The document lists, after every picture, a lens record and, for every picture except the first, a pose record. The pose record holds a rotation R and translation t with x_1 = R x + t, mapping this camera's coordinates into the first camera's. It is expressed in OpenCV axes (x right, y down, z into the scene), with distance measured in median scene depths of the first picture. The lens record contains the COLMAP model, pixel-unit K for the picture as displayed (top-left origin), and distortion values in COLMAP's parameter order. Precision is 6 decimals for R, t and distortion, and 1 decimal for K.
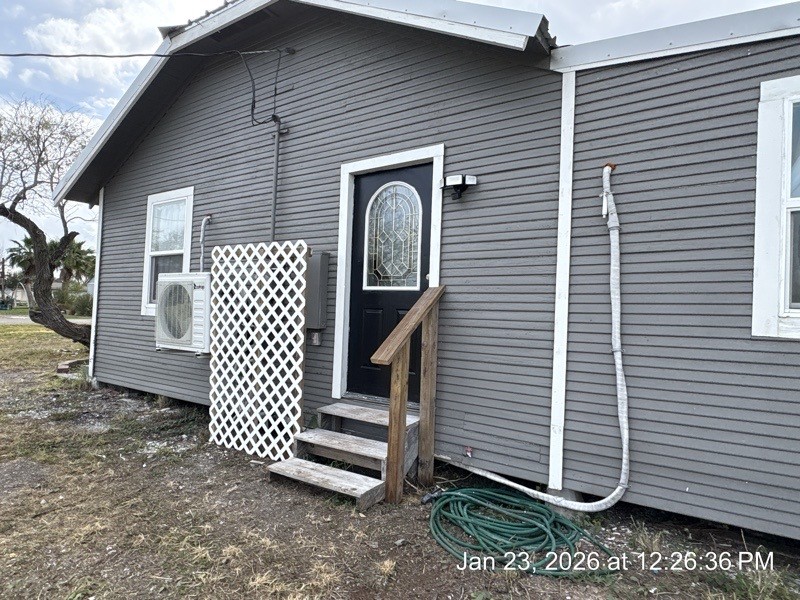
lens RADIAL K [[465.9, 0, 400.0], [0, 465.9, 303.9], [0, 0, 1]] dist [-0.002097, 0.000081]
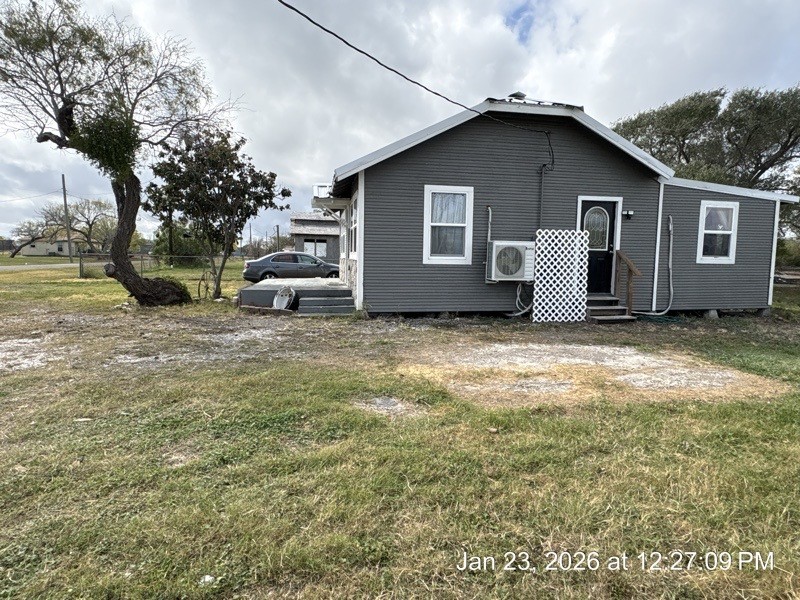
lens RADIAL K [[465.9, 0, 399.8], [0, 465.9, 298.2], [0, 0, 1]] dist [-0.002097, 0.000081]
pose [[0.722732, -0.086308, 0.685718, -2.338828], [-0.004660, 0.991541, 0.129712, -0.086966], [-0.691112, -0.096943, 0.716216, -0.096312]]
